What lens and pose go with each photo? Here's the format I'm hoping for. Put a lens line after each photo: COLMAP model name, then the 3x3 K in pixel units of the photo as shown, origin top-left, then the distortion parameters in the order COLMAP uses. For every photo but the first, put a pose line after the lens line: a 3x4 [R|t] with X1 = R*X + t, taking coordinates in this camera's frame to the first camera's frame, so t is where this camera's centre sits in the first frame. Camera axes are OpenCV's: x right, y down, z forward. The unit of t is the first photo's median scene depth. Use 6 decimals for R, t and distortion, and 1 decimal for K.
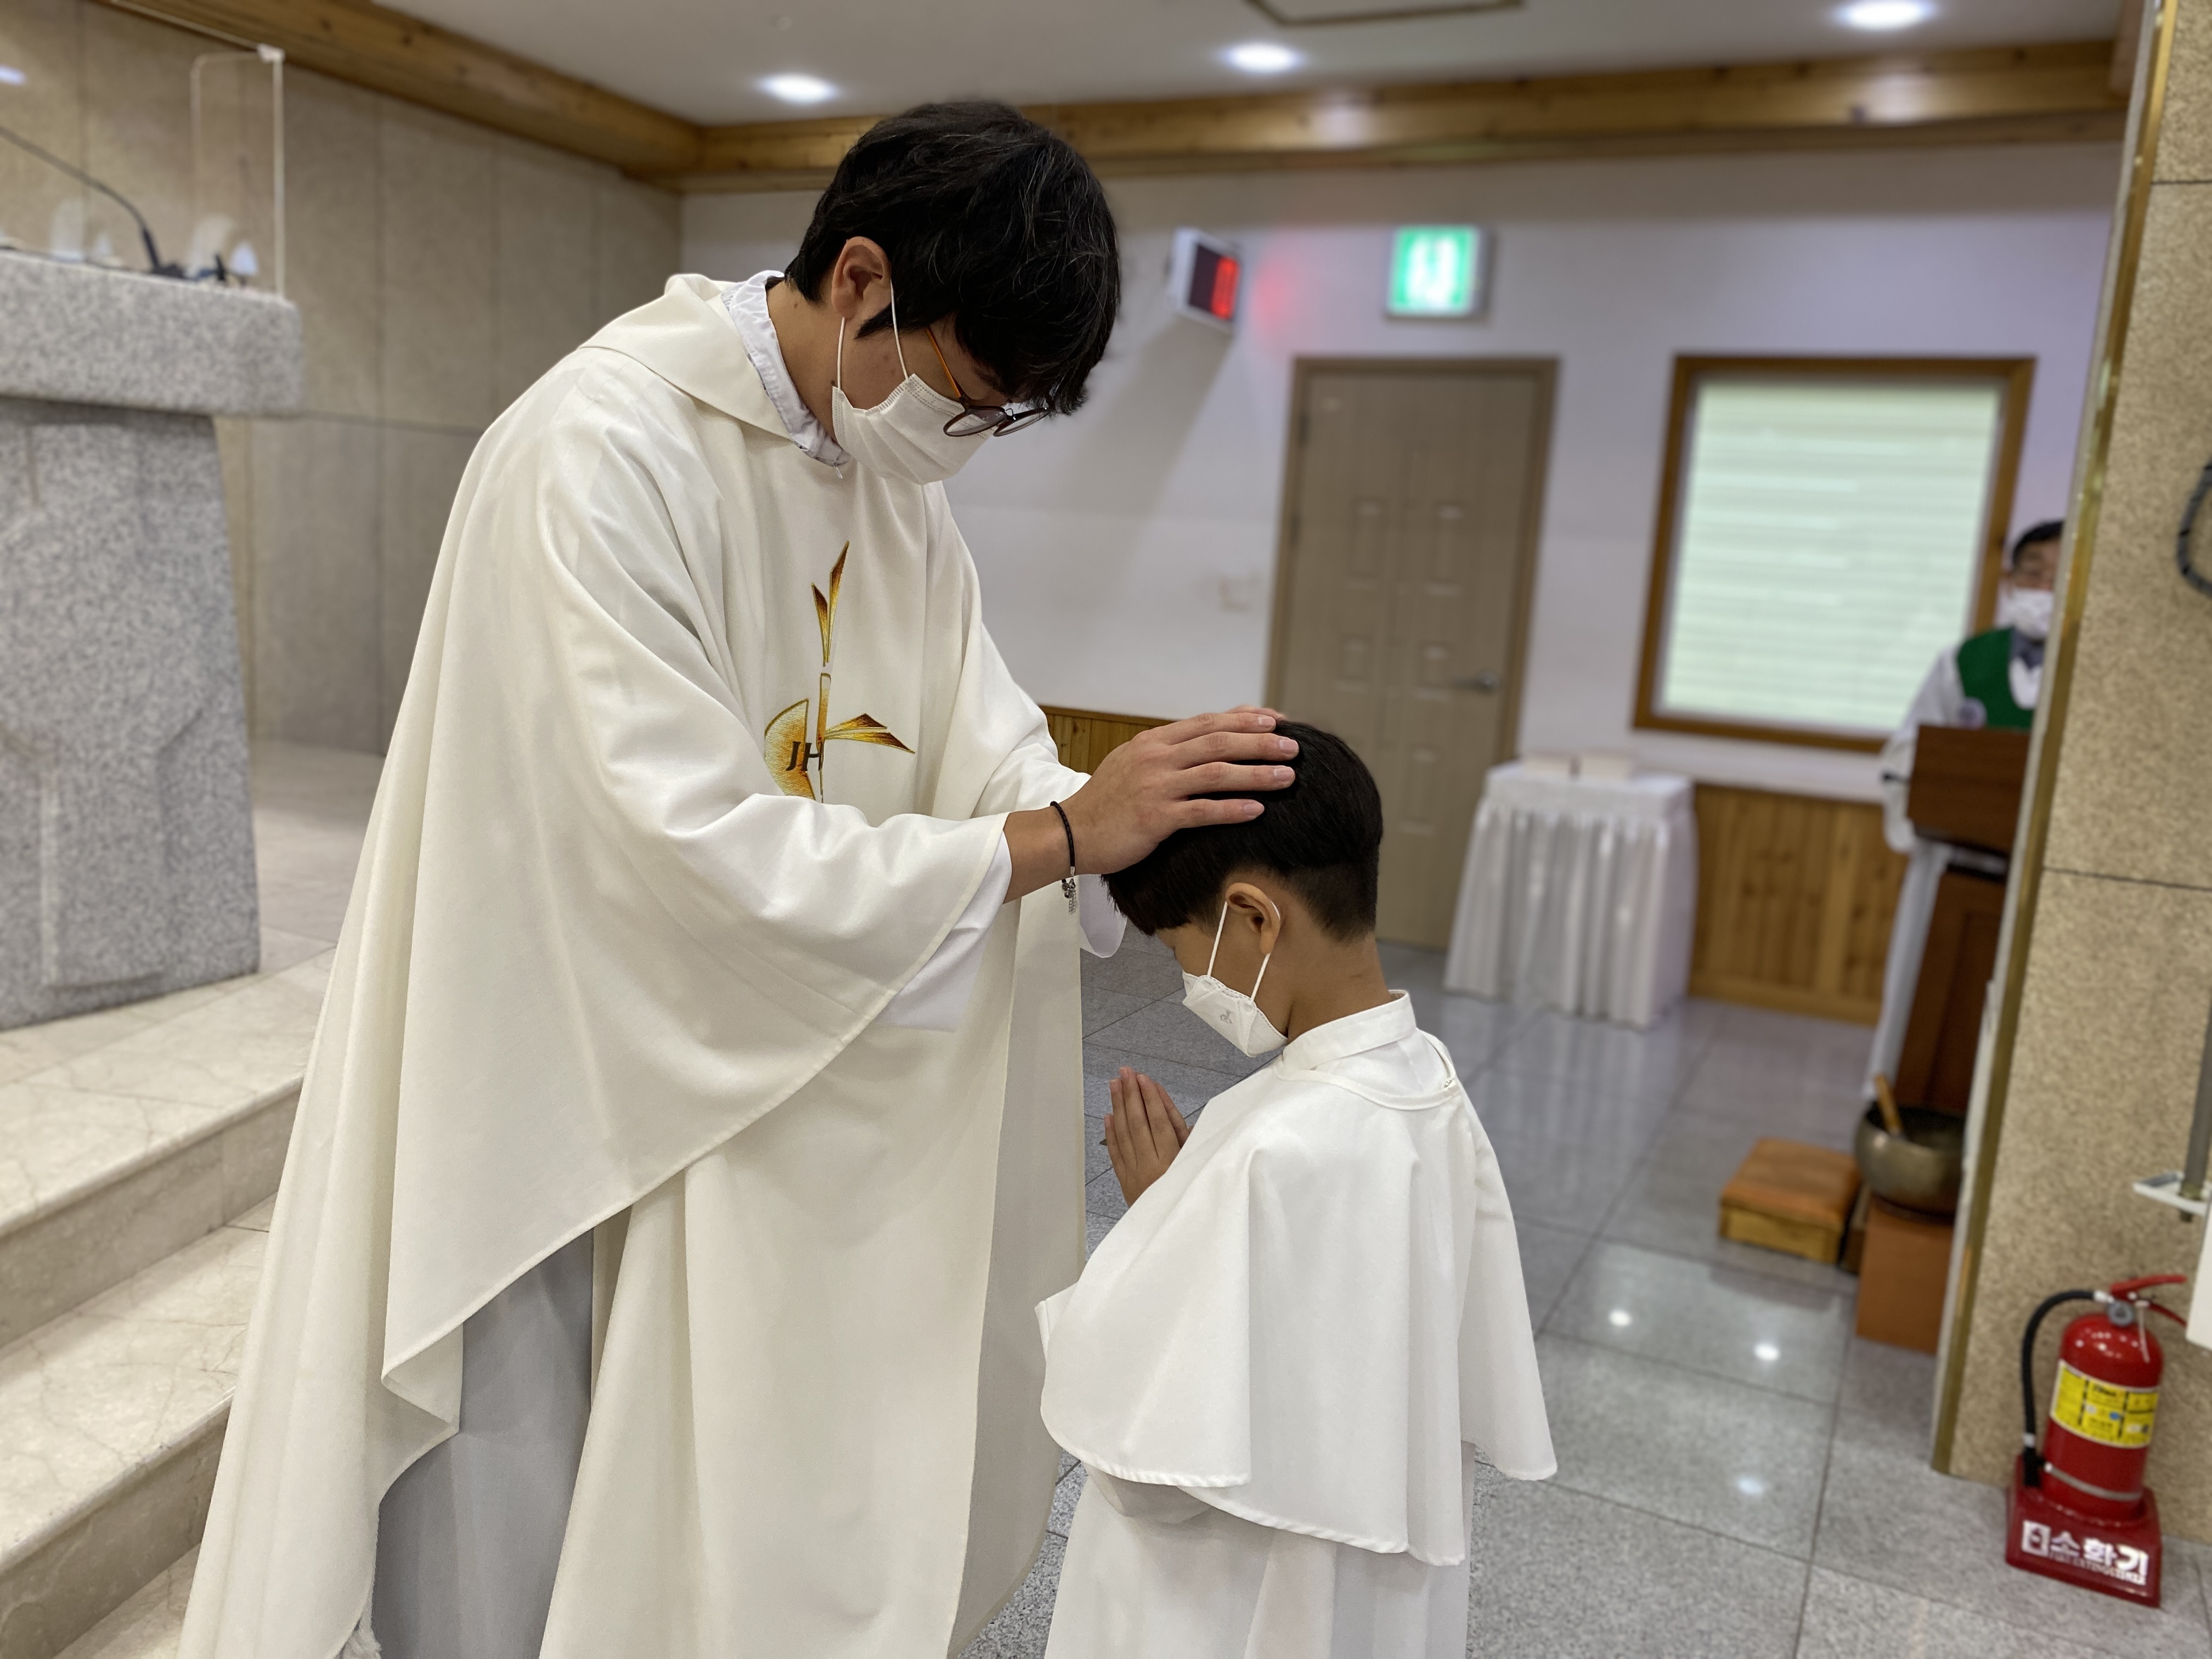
lens RADIAL K [[1701.6, 0, 1120.1], [0, 1701.6, 820.0], [0, 0, 1]] dist [0.002715, 0.000091]
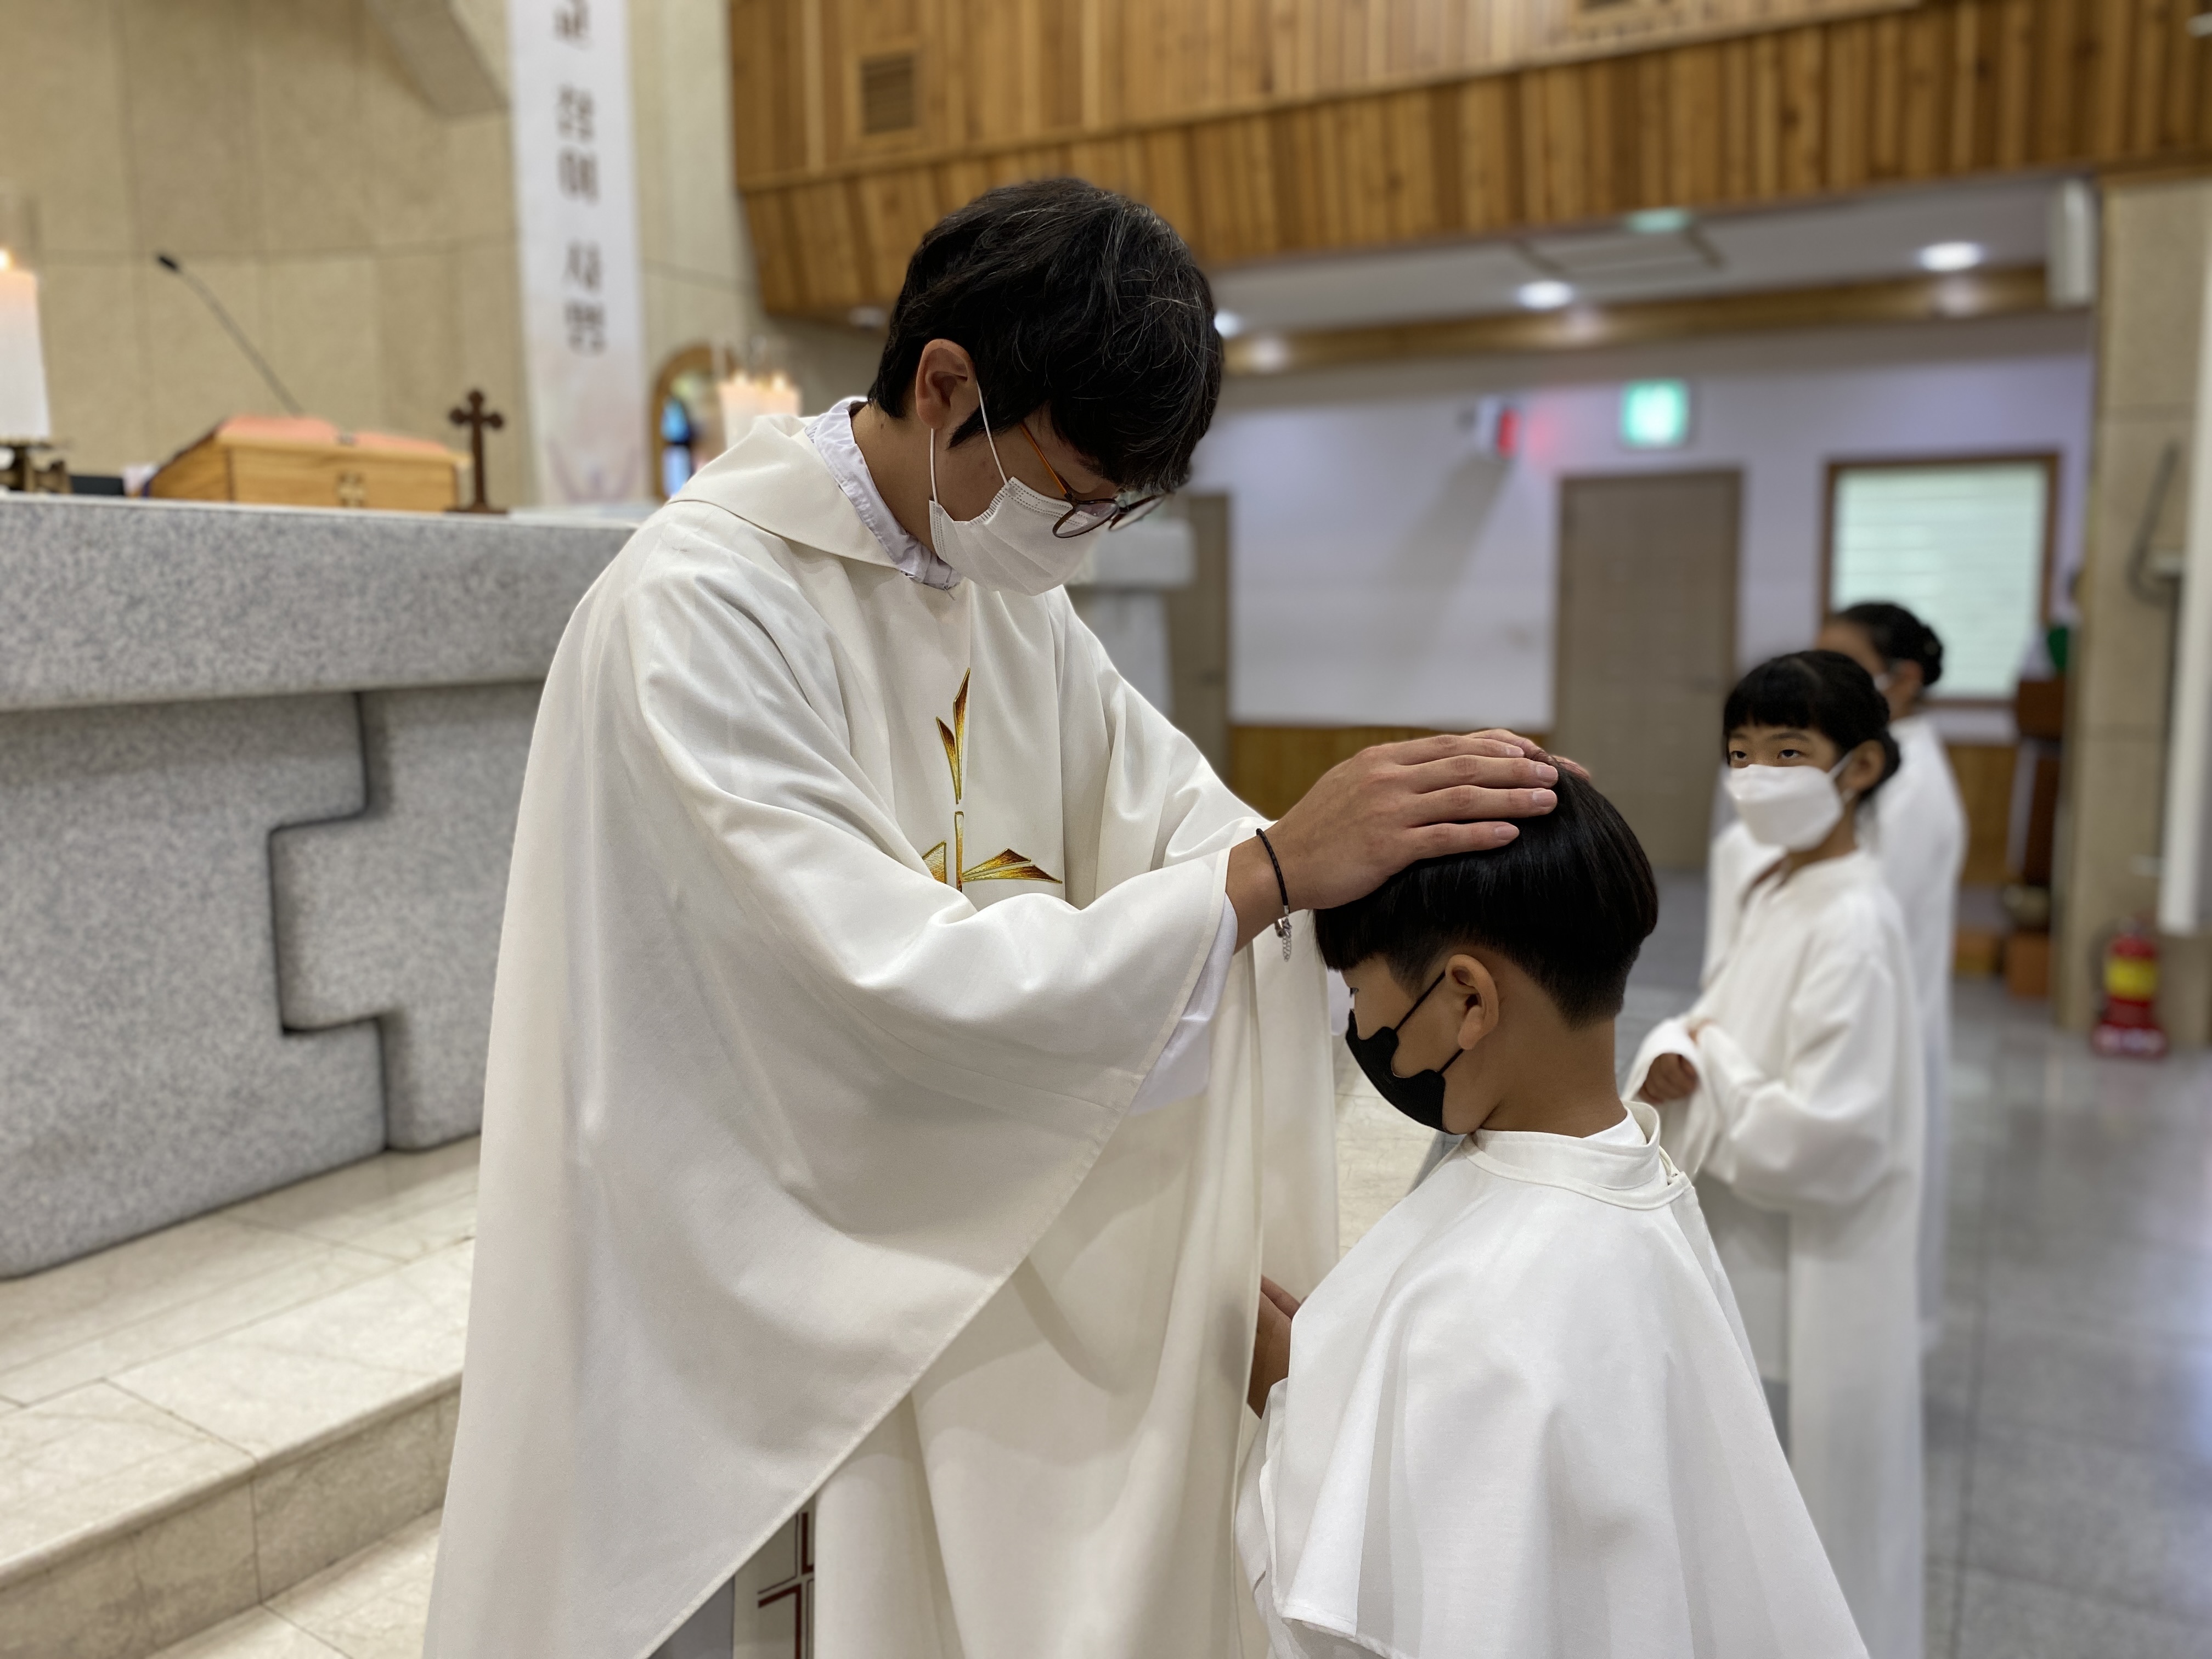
lens RADIAL K [[1701.6, 0, 1120.1], [0, 1701.6, 820.0], [0, 0, 1]] dist [0.002715, 0.000091]
pose [[0.996646, -0.072208, -0.038500, -0.278931], [0.070724, 0.996749, -0.038593, 0.065208], [0.041162, 0.035740, 0.998513, -0.561104]]
